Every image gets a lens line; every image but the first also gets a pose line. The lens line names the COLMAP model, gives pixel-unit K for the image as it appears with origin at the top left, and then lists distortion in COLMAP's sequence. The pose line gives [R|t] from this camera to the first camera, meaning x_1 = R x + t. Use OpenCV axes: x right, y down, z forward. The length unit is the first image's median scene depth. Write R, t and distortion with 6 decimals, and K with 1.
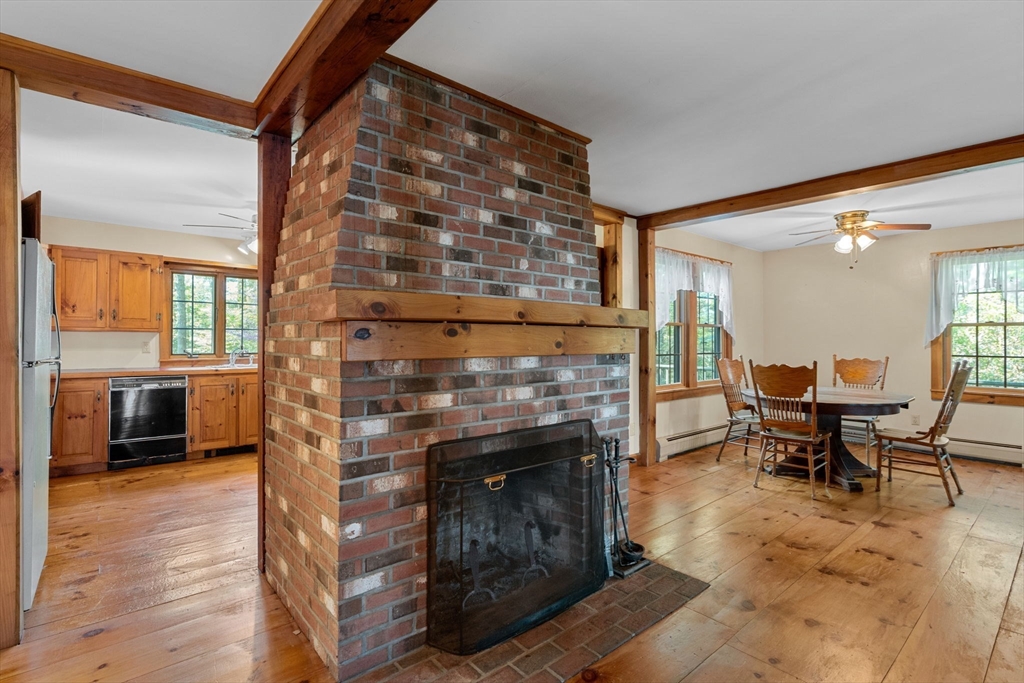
lens RADIAL K [[484.4, 0, 507.9], [0, 484.4, 337.2], [0, 0, 1]] dist [-0.007919, 0.003483]
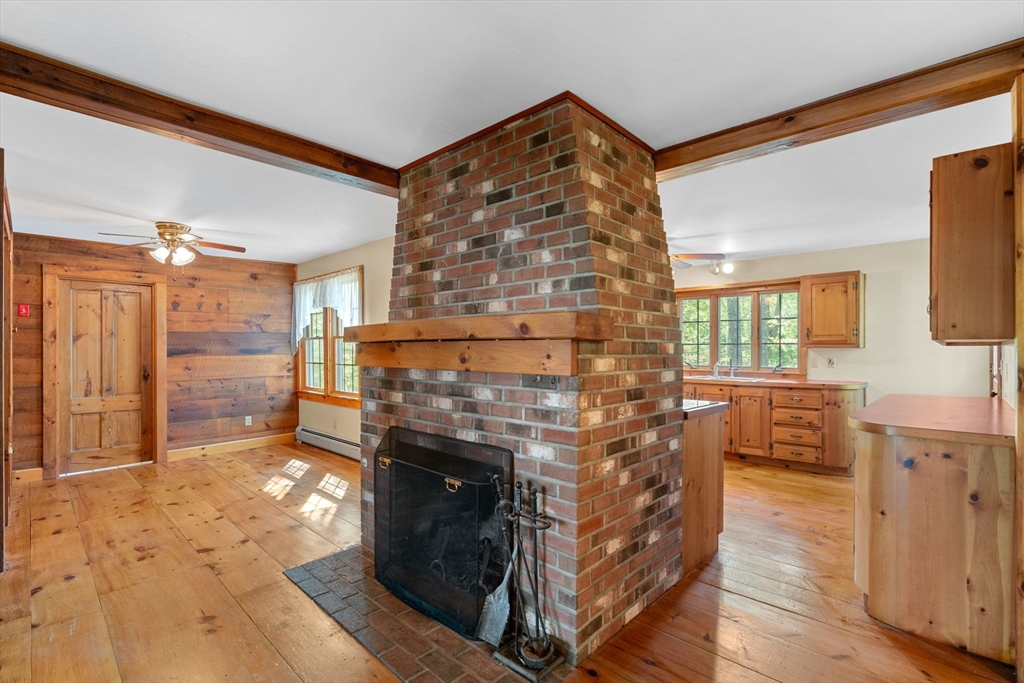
lens RADIAL K [[470.1, 0, 522.3], [0, 470.1, 349.2], [0, 0, 1]] dist [-0.008306, 0.002349]
pose [[0.113532, -0.004113, -0.993526, 0.594812], [0.001311, 0.999991, -0.003990, -0.001580], [0.993533, -0.000850, 0.113537, 0.566387]]
